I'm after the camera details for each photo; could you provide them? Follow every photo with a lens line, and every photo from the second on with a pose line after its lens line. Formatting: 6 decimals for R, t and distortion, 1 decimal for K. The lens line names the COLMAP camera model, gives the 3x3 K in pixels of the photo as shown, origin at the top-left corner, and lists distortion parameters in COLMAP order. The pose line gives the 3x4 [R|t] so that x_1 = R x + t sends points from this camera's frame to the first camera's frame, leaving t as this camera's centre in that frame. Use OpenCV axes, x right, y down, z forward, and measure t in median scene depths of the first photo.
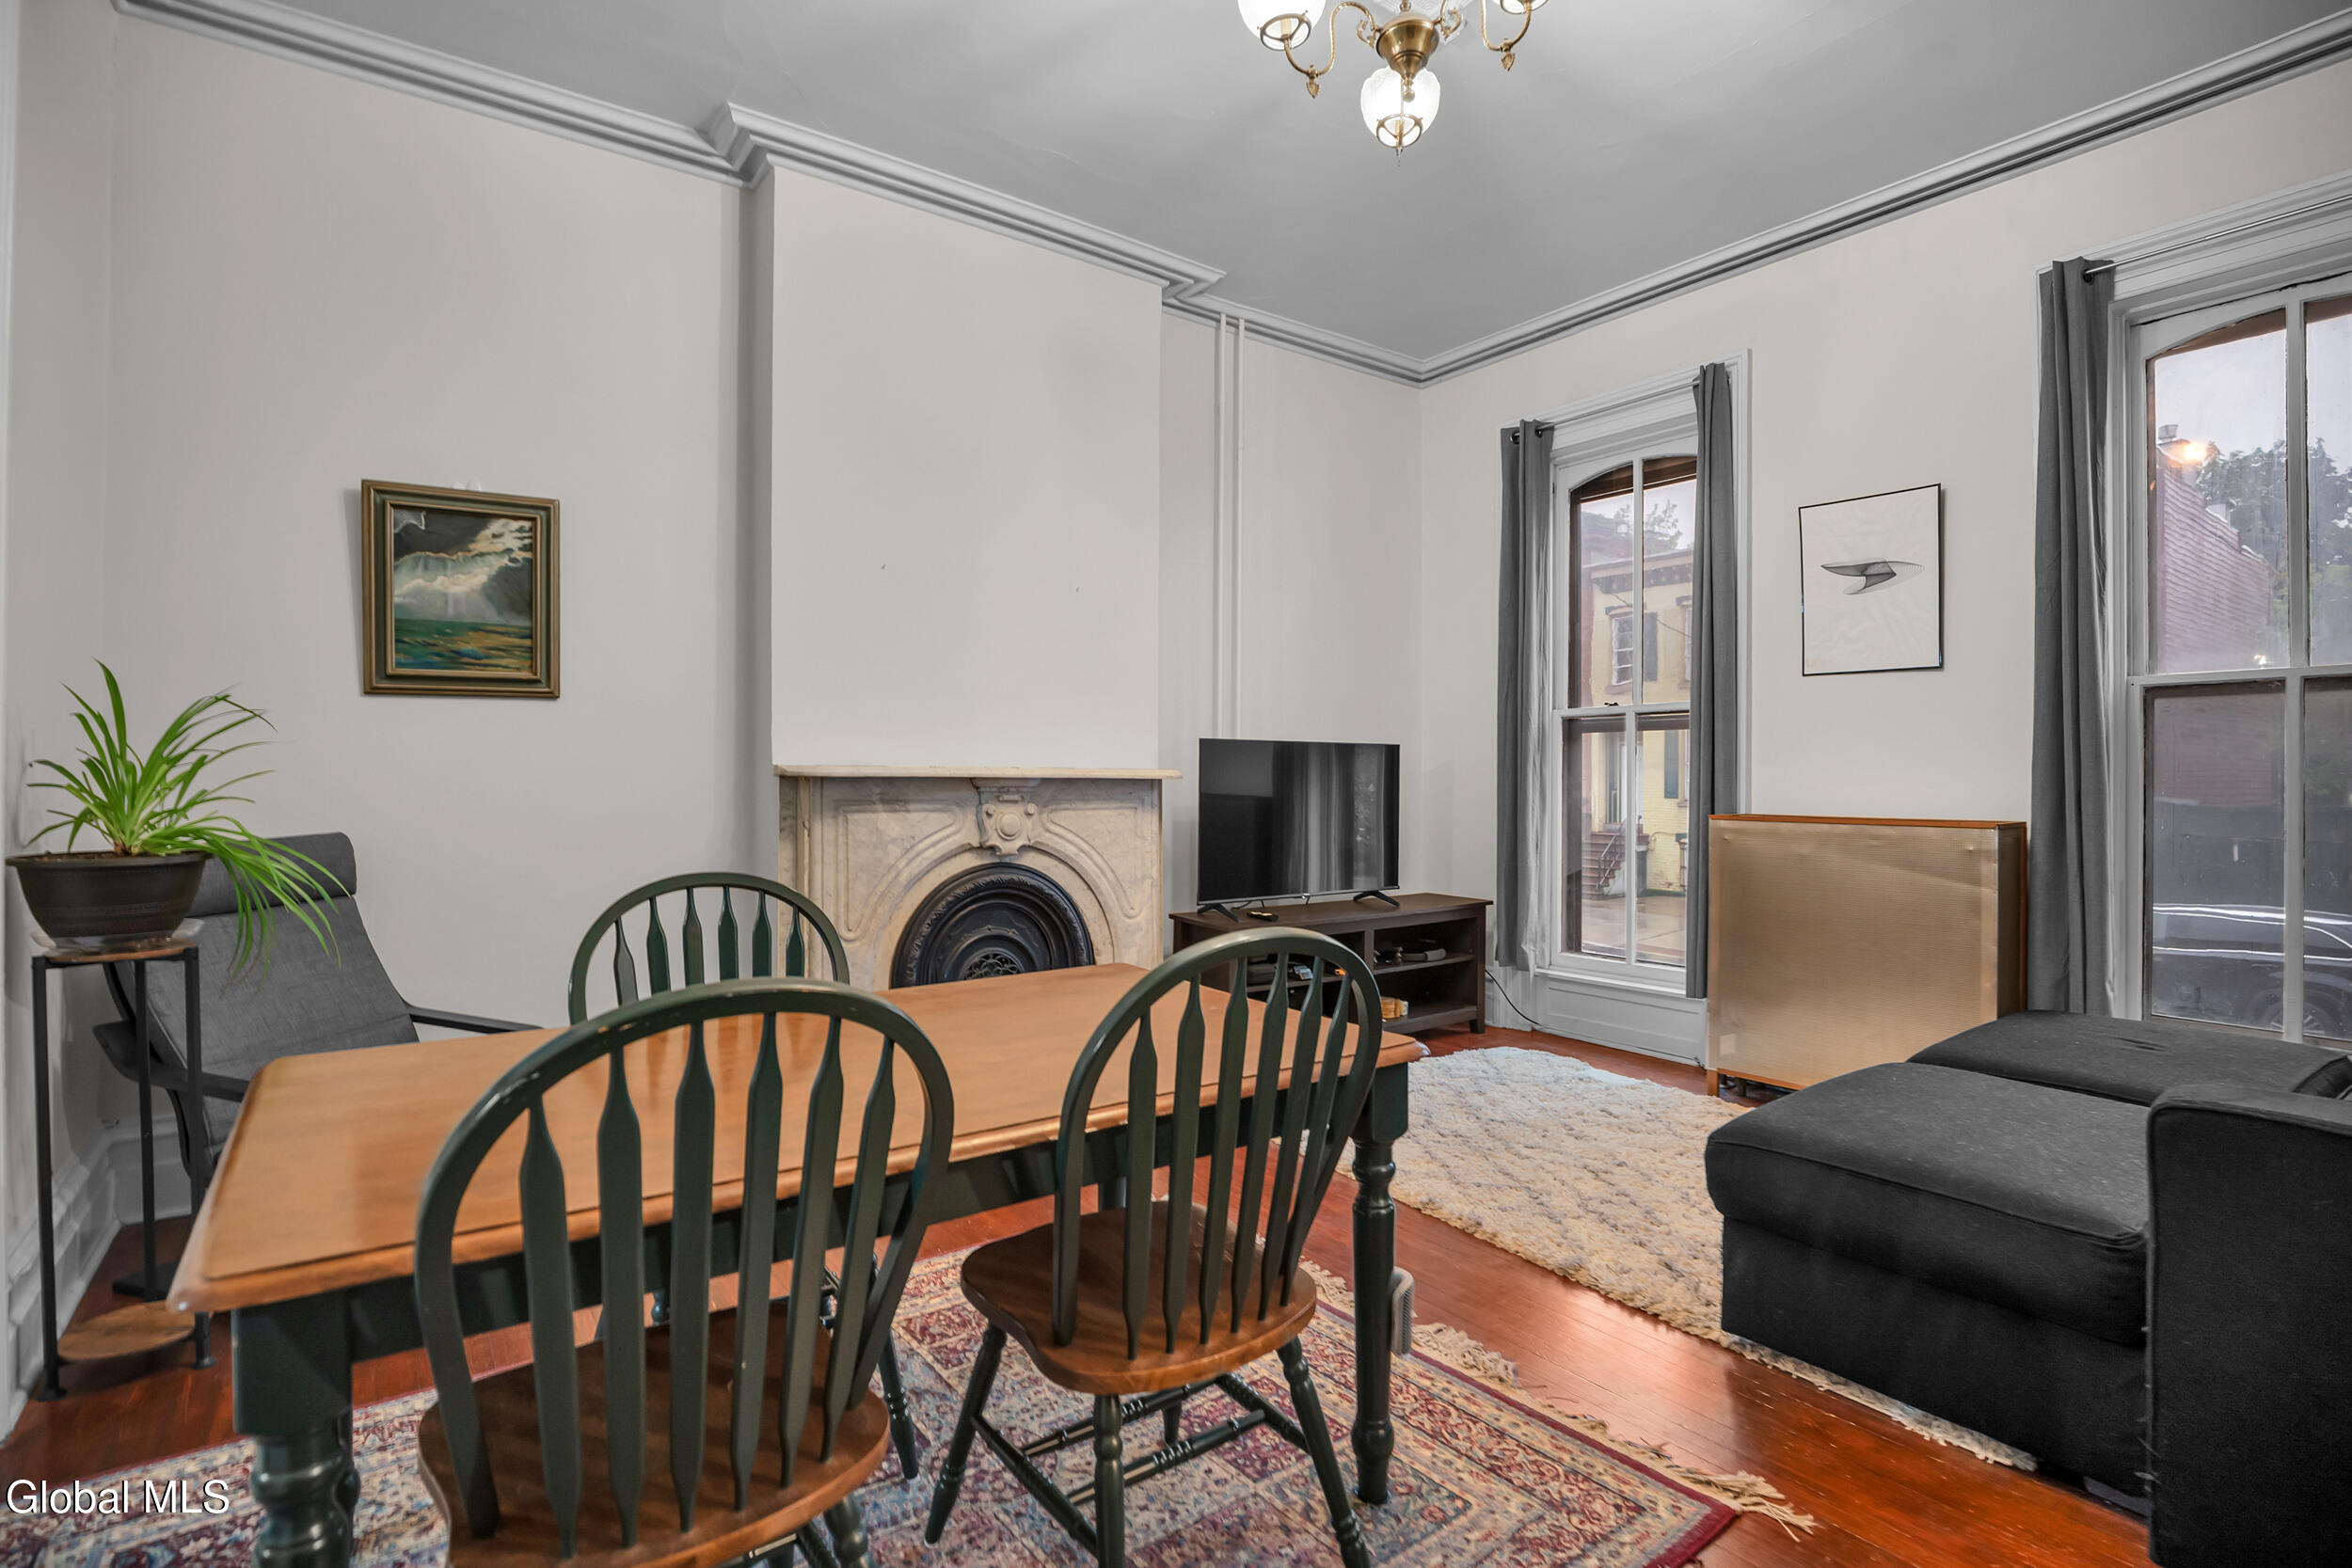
lens RADIAL K [[1120.7, 0, 1176.0], [0, 1120.7, 784.0], [0, 0, 1]] dist [-0.025705, 0.000302]
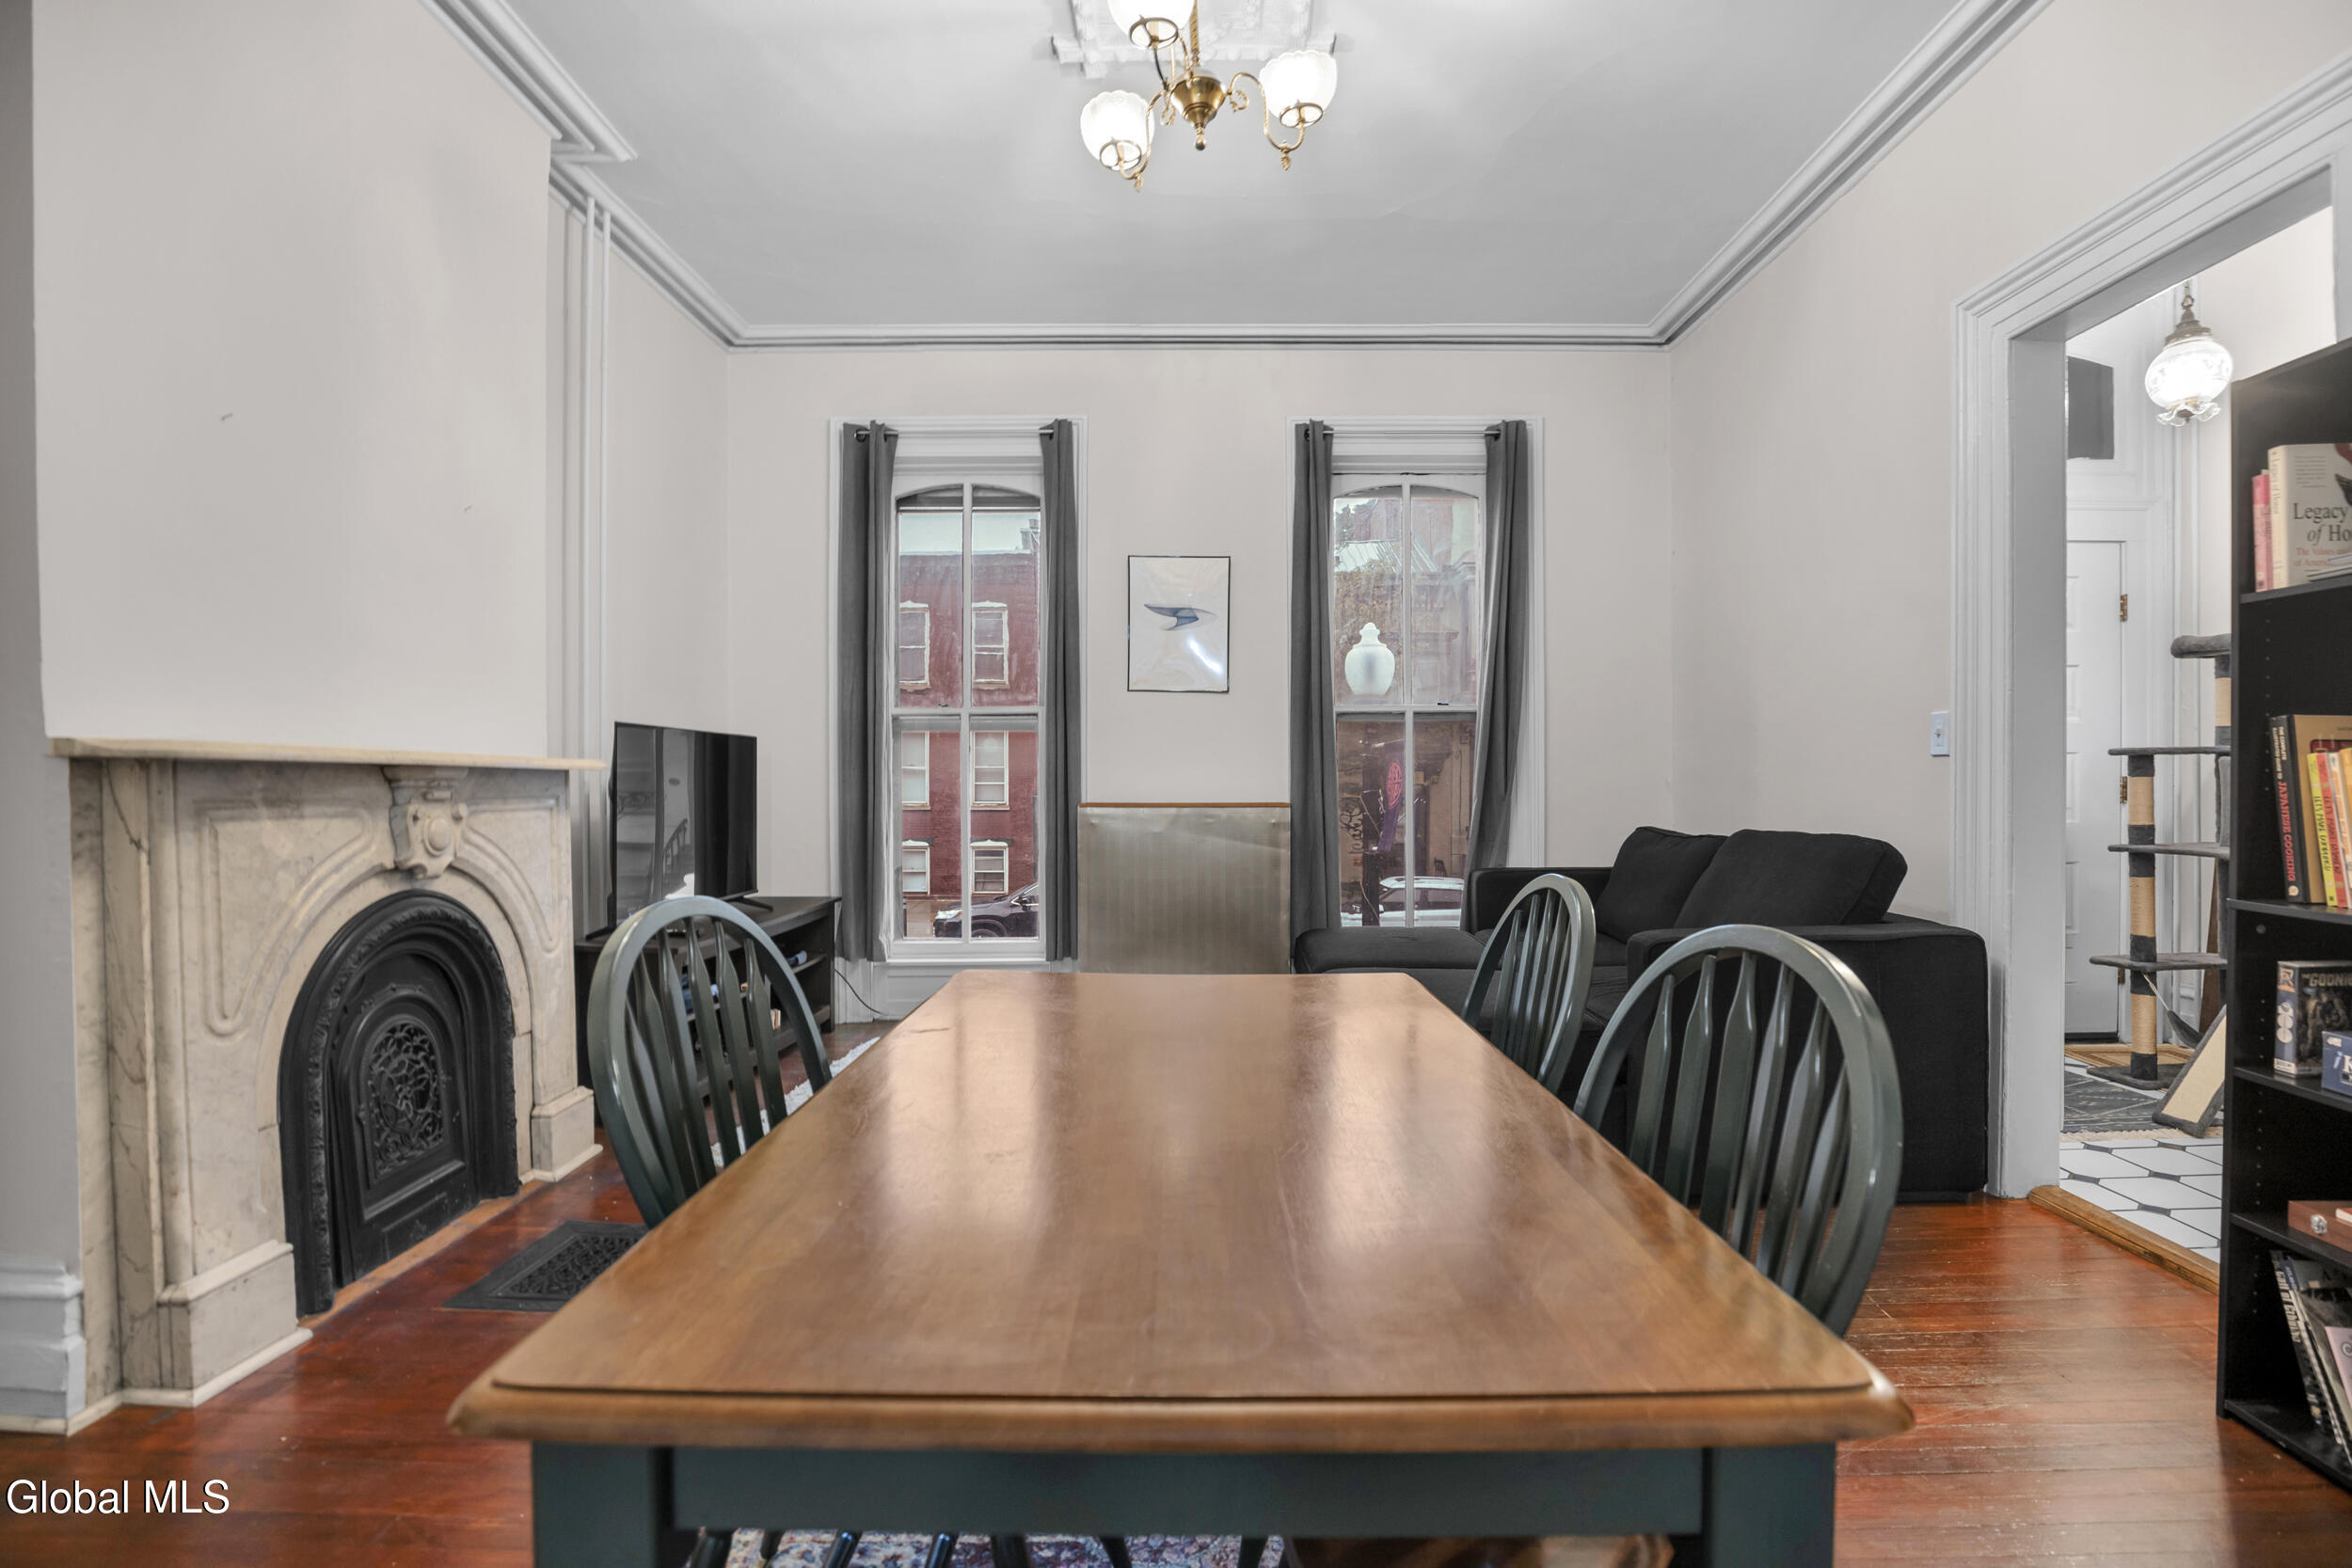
lens RADIAL K [[1107.4, 0, 1191.7], [0, 1107.4, 805.0], [0, 0, 1]] dist [-0.027375, 0.000776]
pose [[0.586041, -0.018796, 0.810063, -0.442865], [0.007016, 0.999811, 0.018124, 0.009780], [-0.810251, -0.004938, 0.586063, 0.233152]]
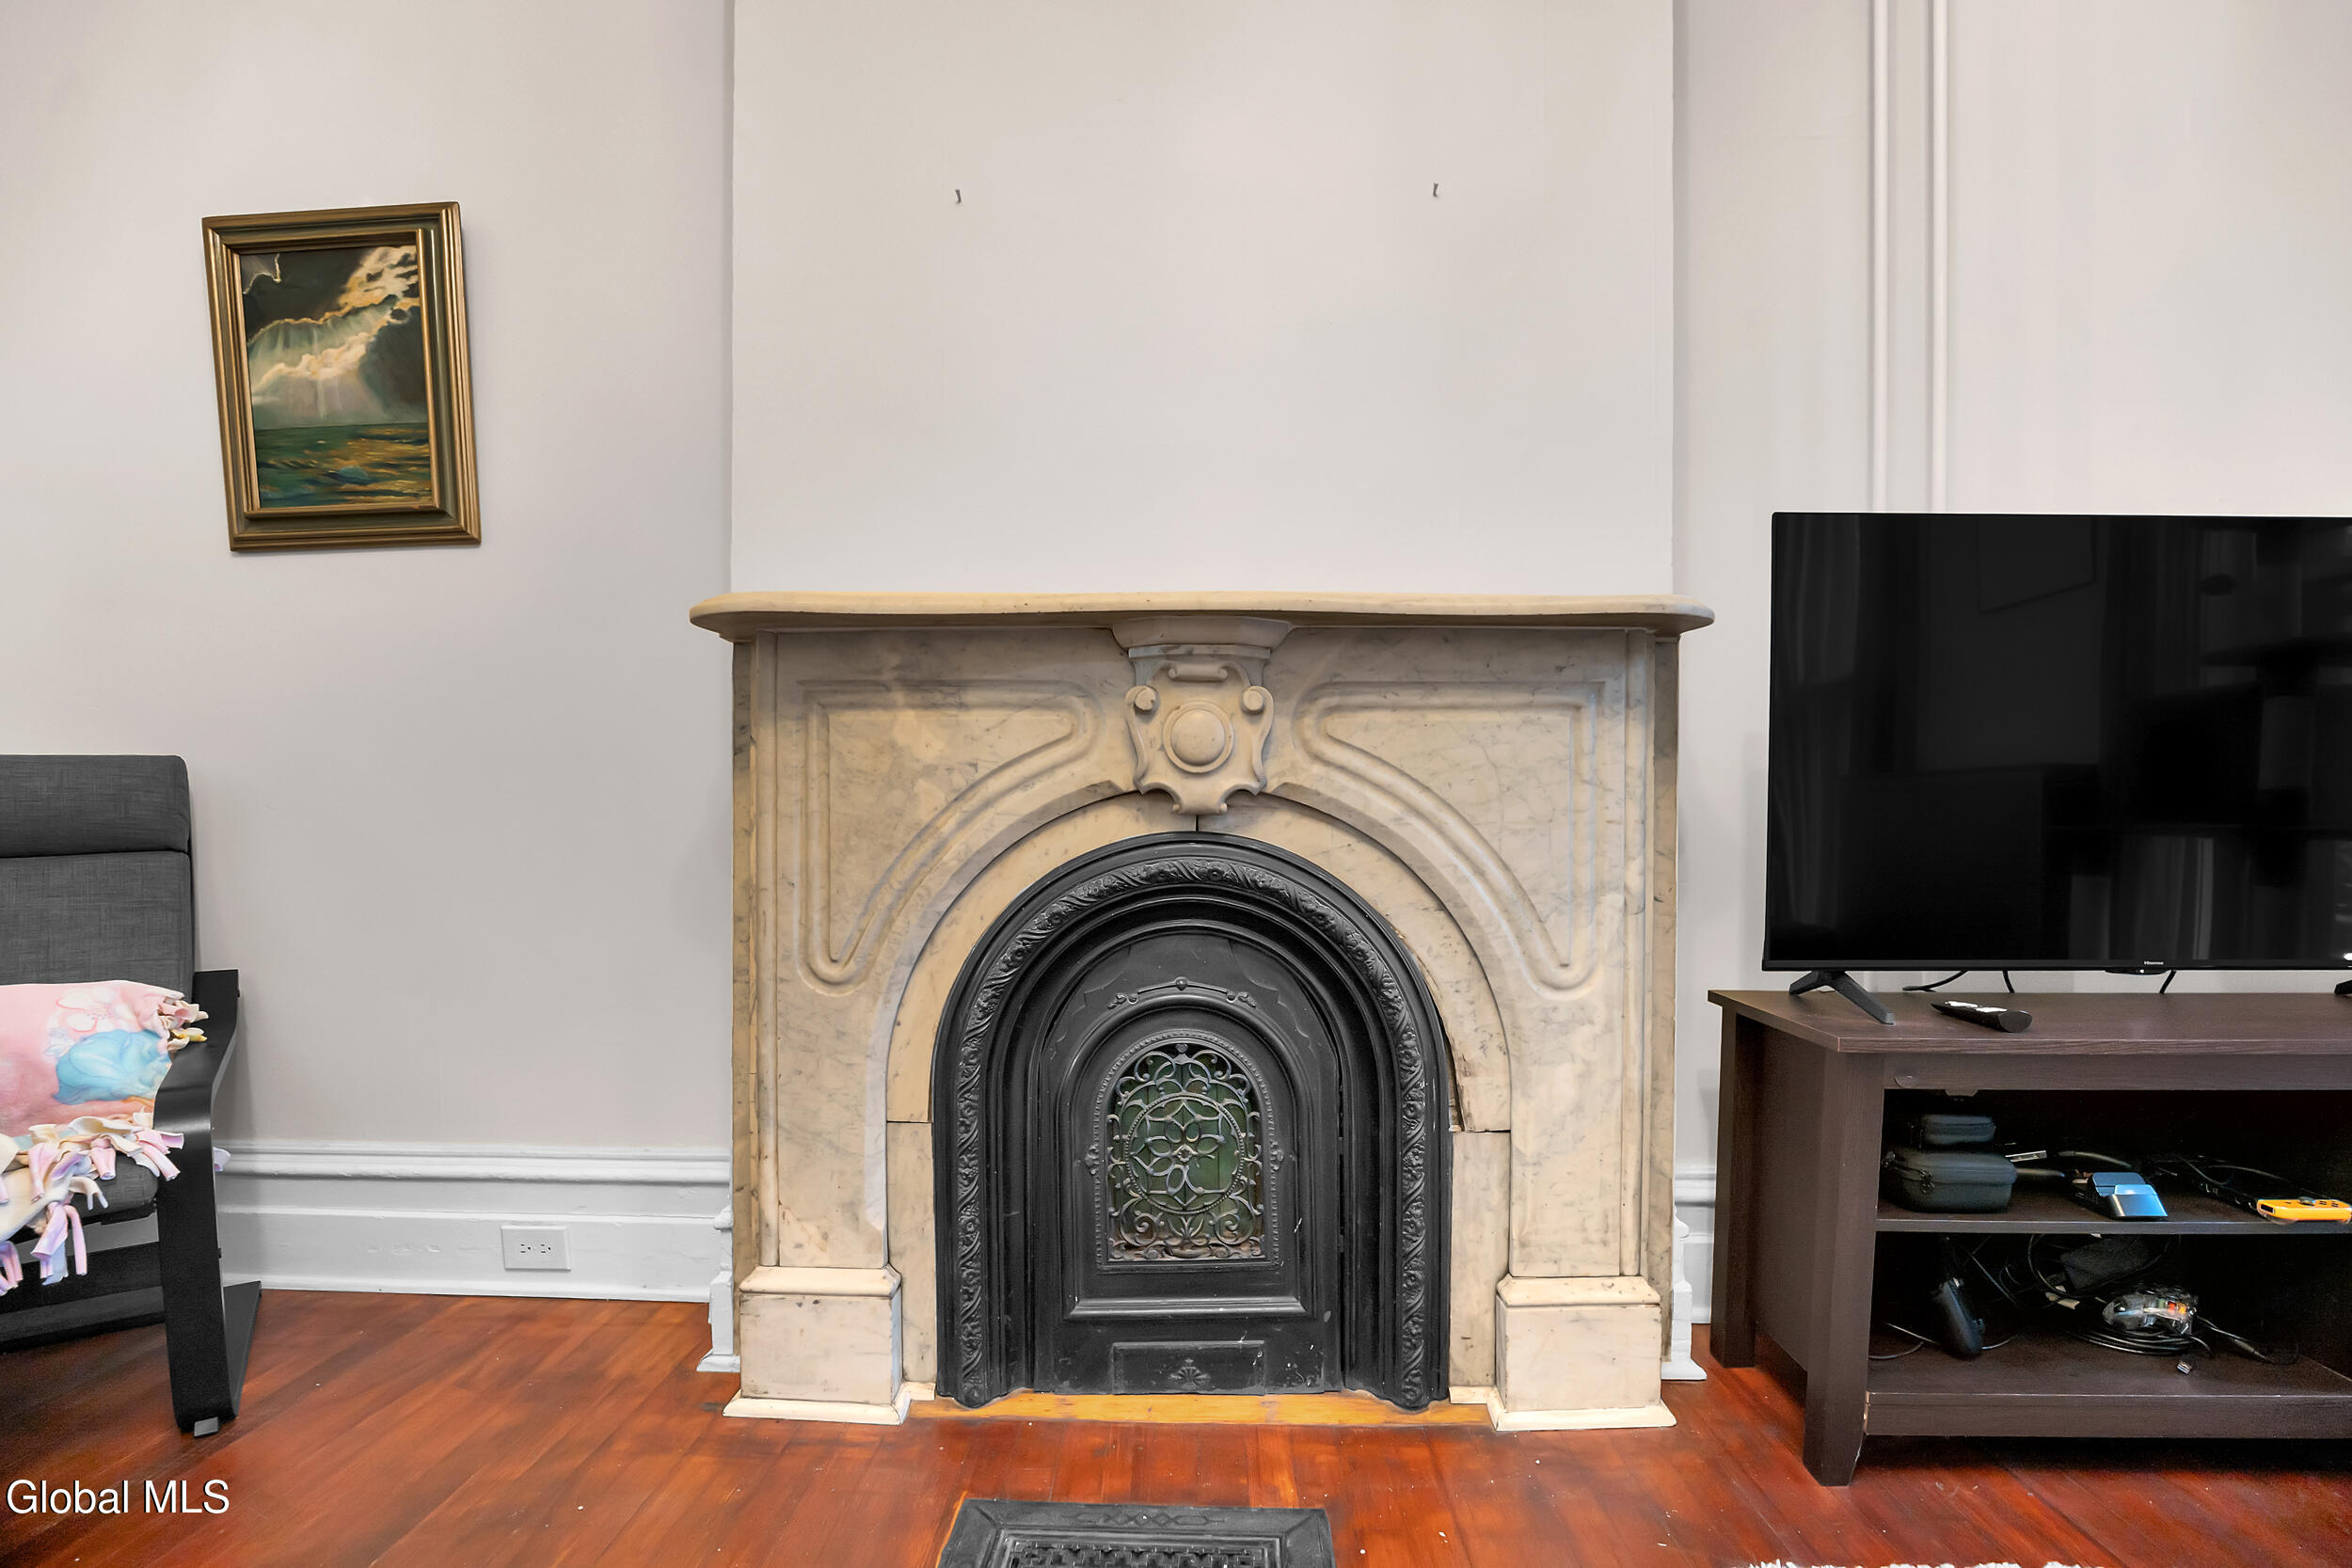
lens RADIAL K [[1117.1, 0, 1182.2], [0, 1117.1, 873.7], [0, 0, 1]] dist [-0.044884, 0.015586]
pose [[0.795607, 0.017788, -0.605552, 0.101651], [-0.003746, 0.999694, 0.024444, 0.080078], [0.605802, -0.017180, 0.795430, 0.697716]]
